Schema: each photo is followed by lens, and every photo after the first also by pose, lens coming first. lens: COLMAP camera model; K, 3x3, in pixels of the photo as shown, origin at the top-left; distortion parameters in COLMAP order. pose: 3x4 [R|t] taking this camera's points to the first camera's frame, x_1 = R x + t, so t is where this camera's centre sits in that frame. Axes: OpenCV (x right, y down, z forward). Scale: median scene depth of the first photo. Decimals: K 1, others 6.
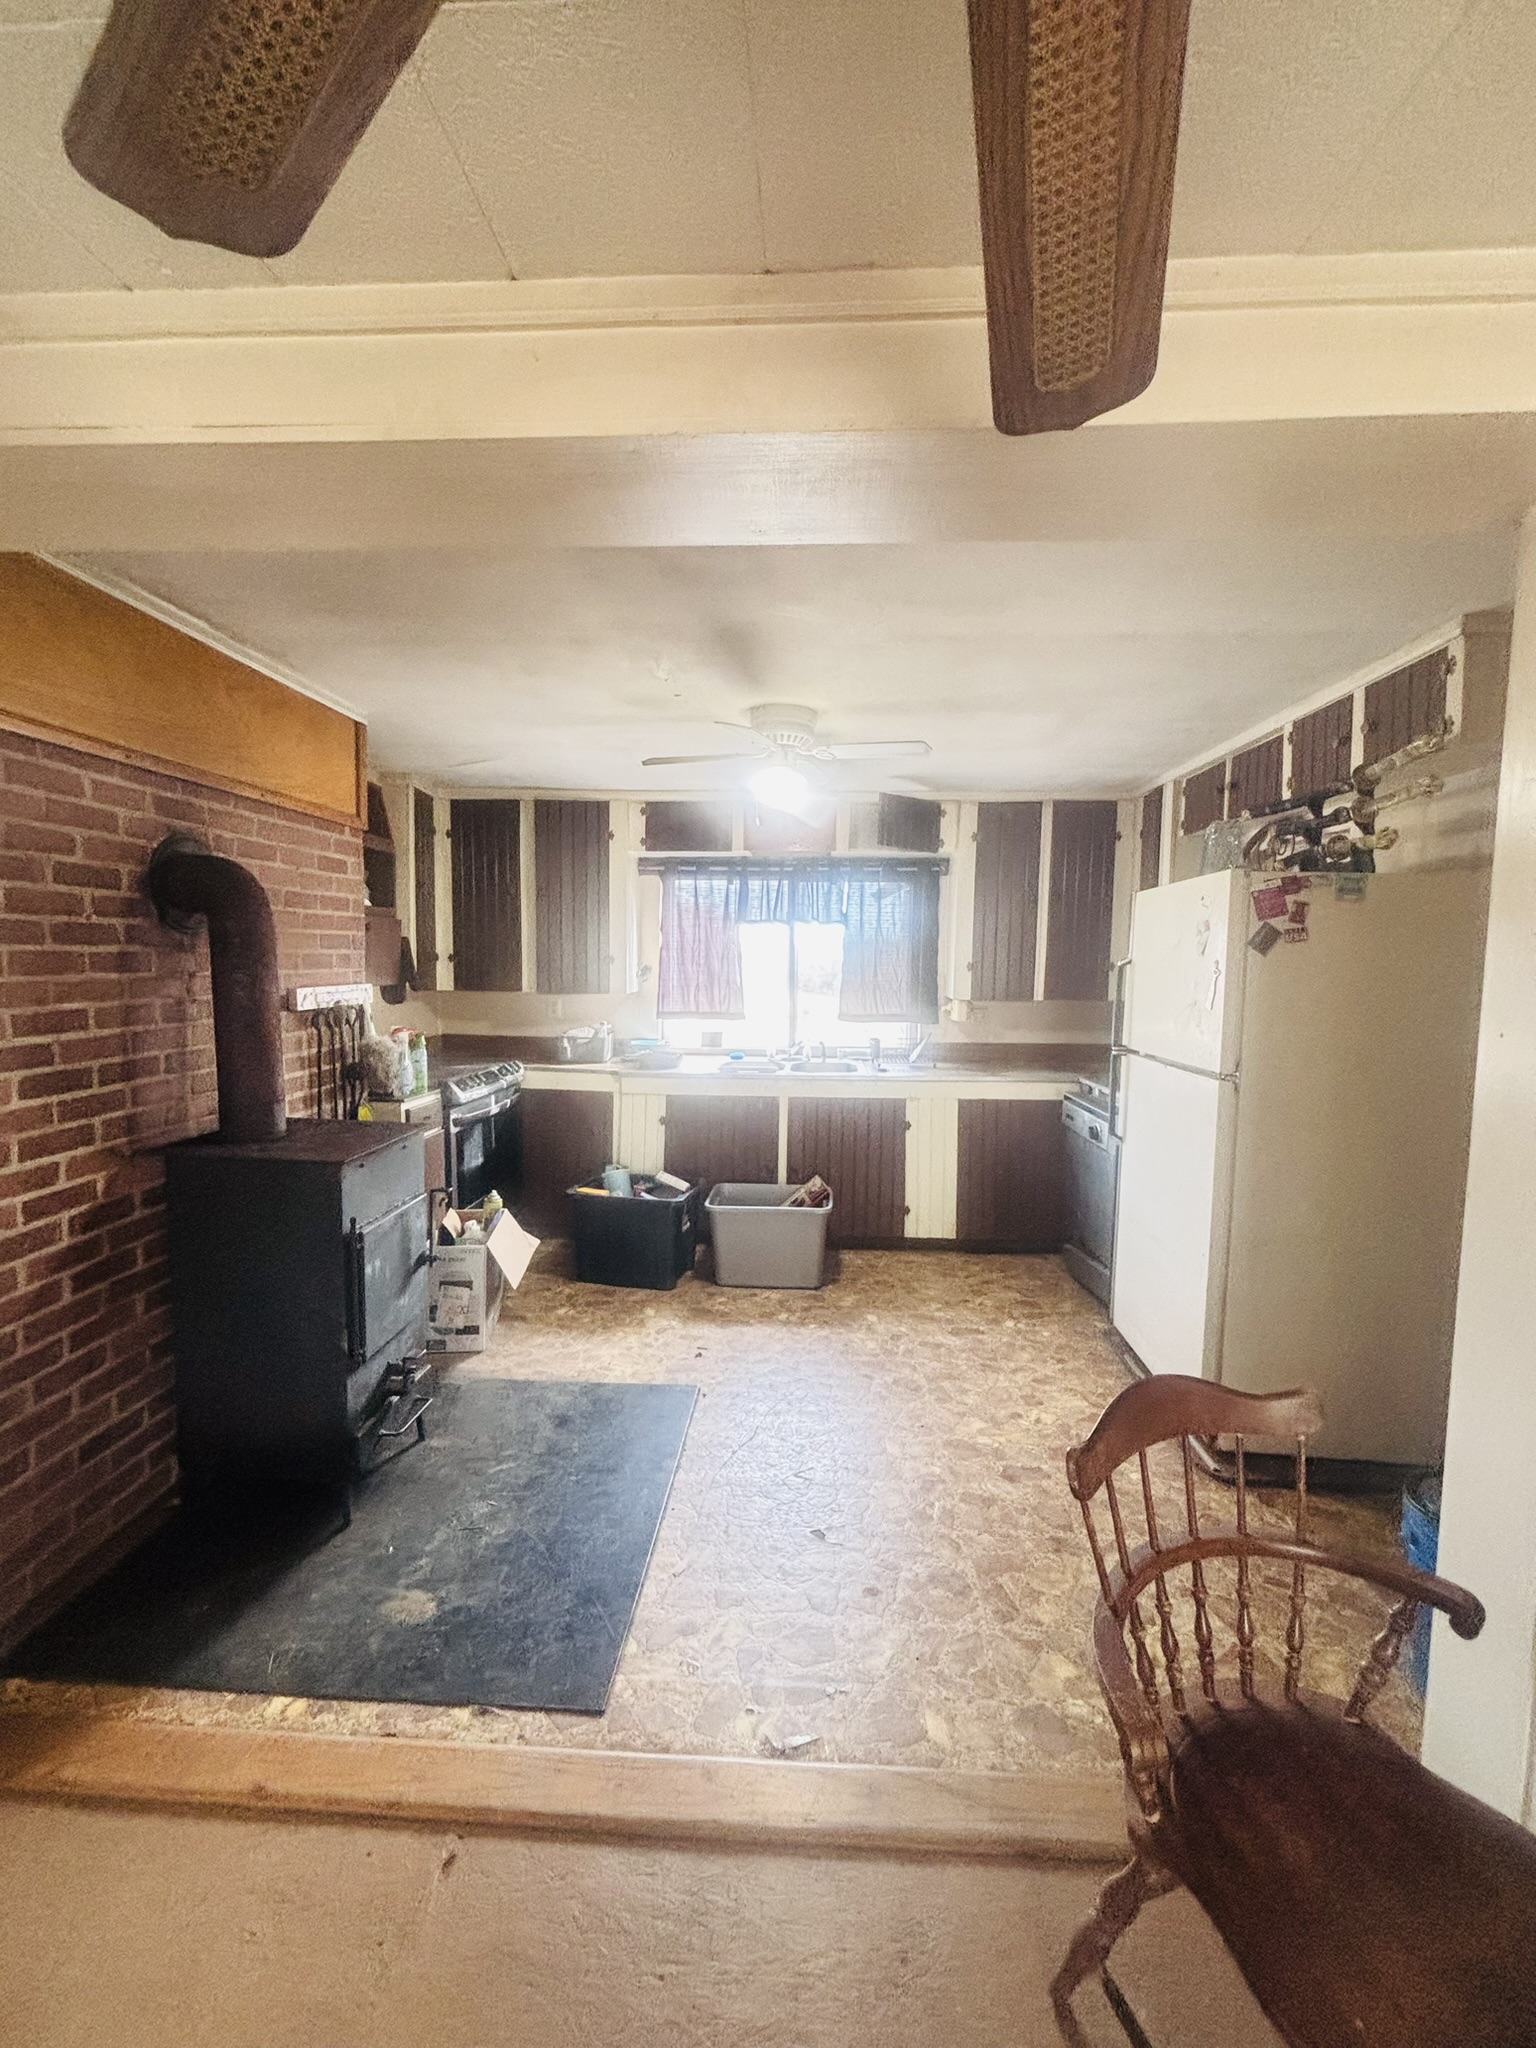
lens RADIAL K [[827.4, 0, 775.0], [0, 827.4, 1018.8], [0, 0, 1]] dist [0.003536, 0.000047]
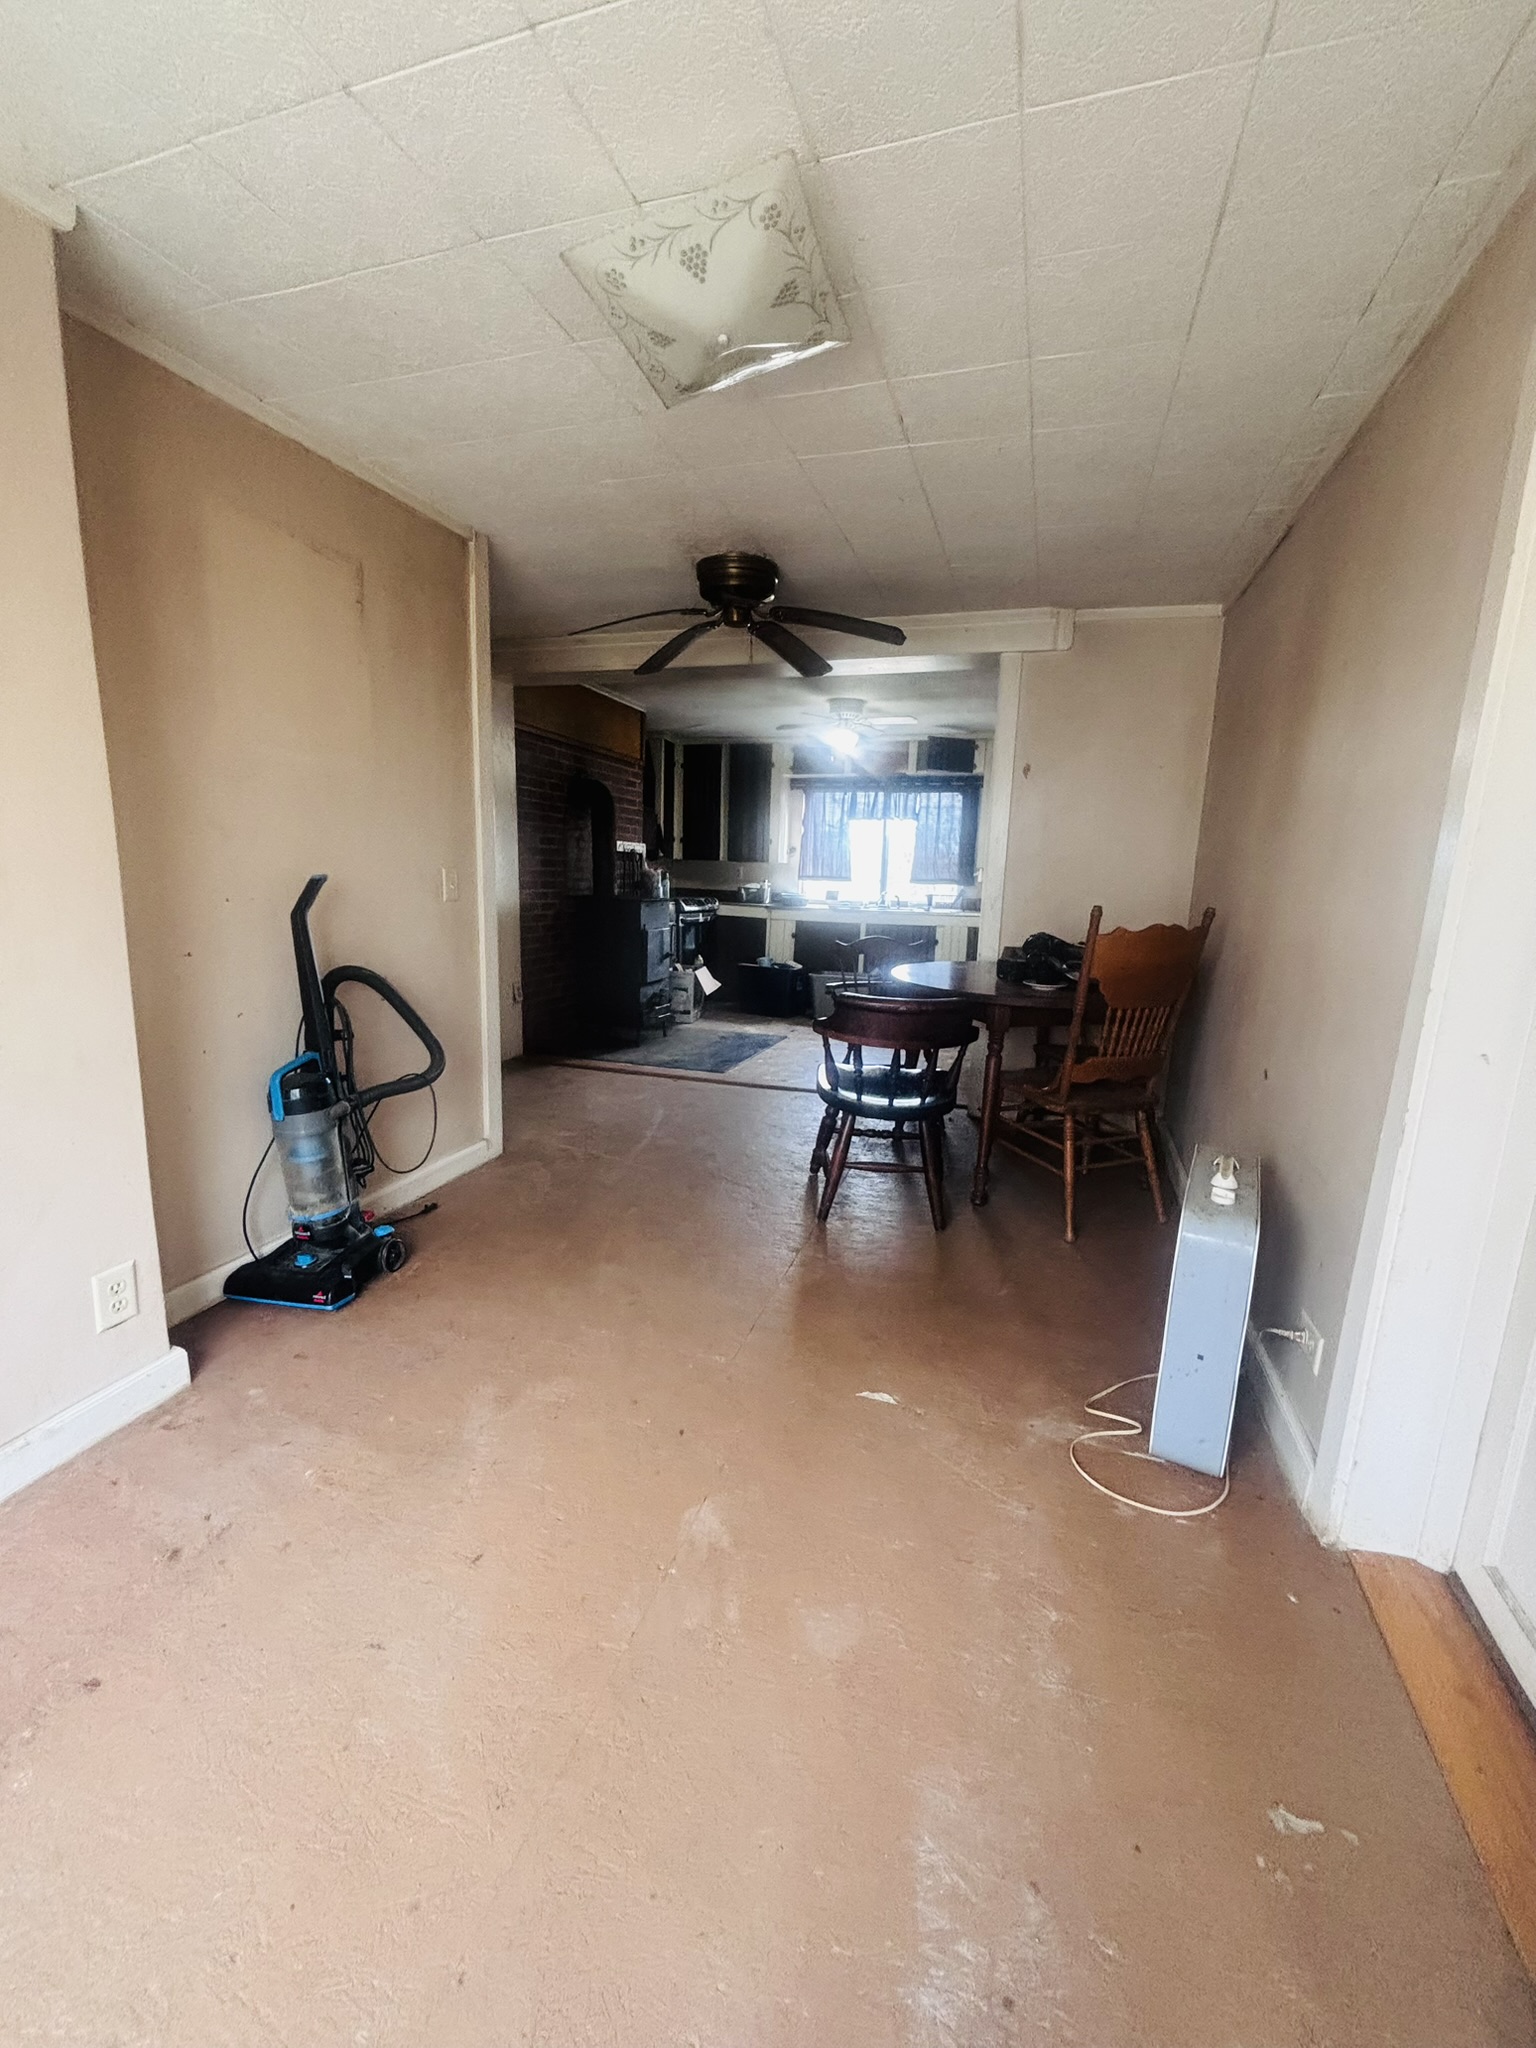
lens RADIAL K [[827.4, 0, 765.8], [0, 827.4, 1028.8], [0, 0, 1]] dist [0.003536, 0.000047]
pose [[0.964395, 0.063427, -0.256748, 0.281540], [-0.038446, 0.994125, 0.101181, 0.155290], [0.261657, -0.087707, 0.961167, -0.739239]]
